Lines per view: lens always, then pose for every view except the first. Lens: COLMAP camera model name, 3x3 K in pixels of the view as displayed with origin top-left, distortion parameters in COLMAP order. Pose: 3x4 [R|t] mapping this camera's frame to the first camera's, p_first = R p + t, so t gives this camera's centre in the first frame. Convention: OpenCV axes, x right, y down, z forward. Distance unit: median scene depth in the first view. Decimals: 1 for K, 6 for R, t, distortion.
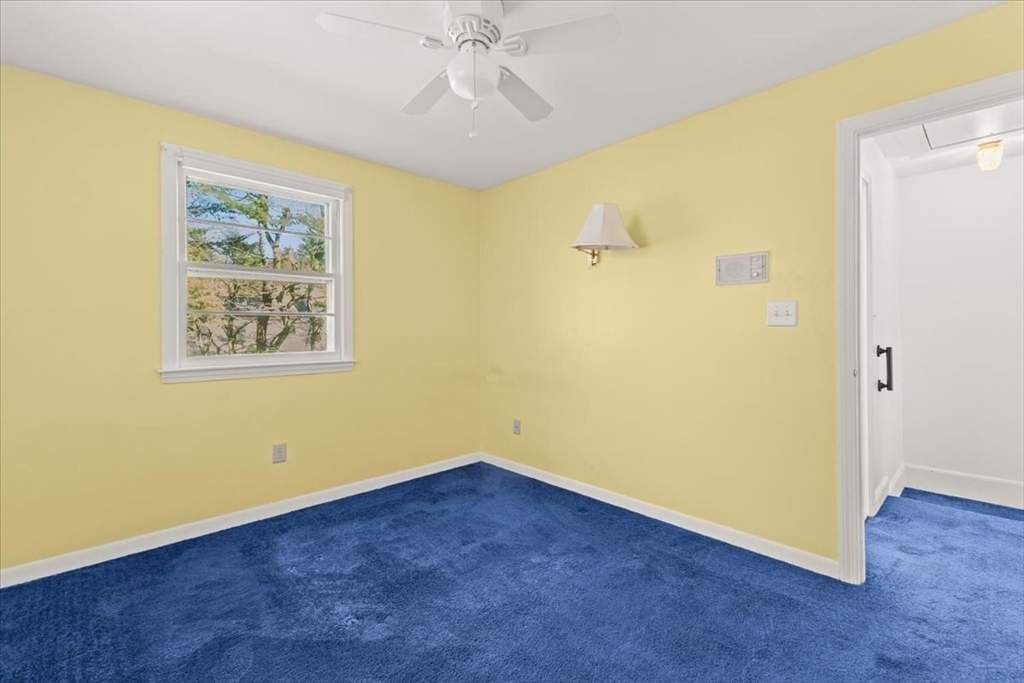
lens RADIAL K [[438.3, 0, 501.7], [0, 438.3, 335.4], [0, 0, 1]] dist [0.002008, -0.000108]
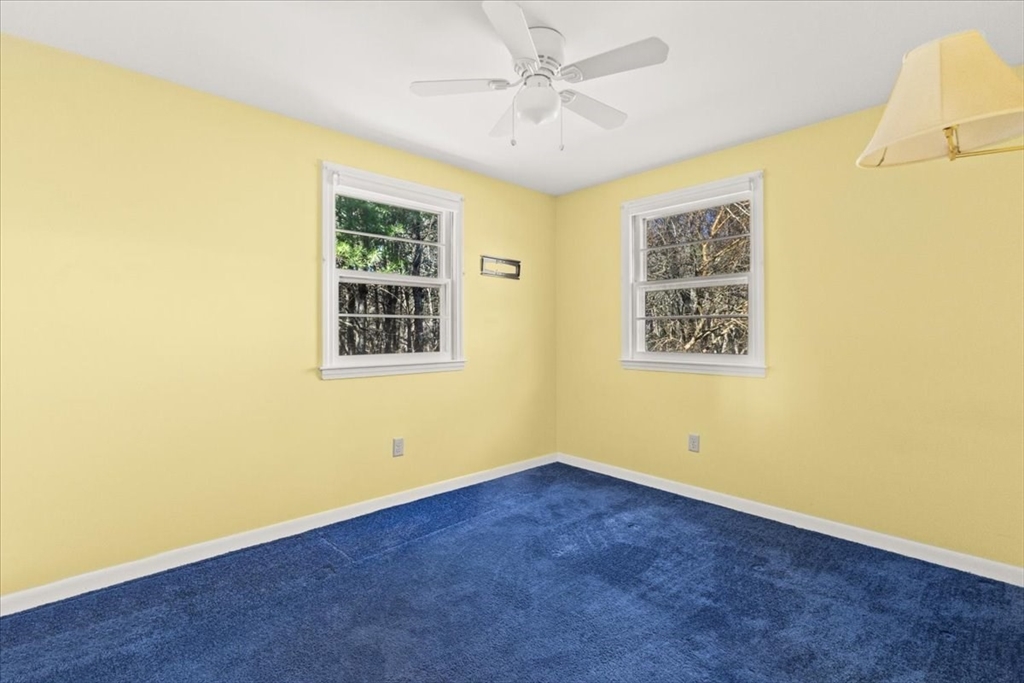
lens RADIAL K [[438.3, 0, 505.8], [0, 438.3, 335.9], [0, 0, 1]] dist [0.002008, -0.000108]
pose [[0.020388, 0.009370, -0.999748, 0.648390], [-0.009131, 0.999916, 0.009185, -0.008146], [0.999750, 0.008942, 0.020472, 0.551495]]
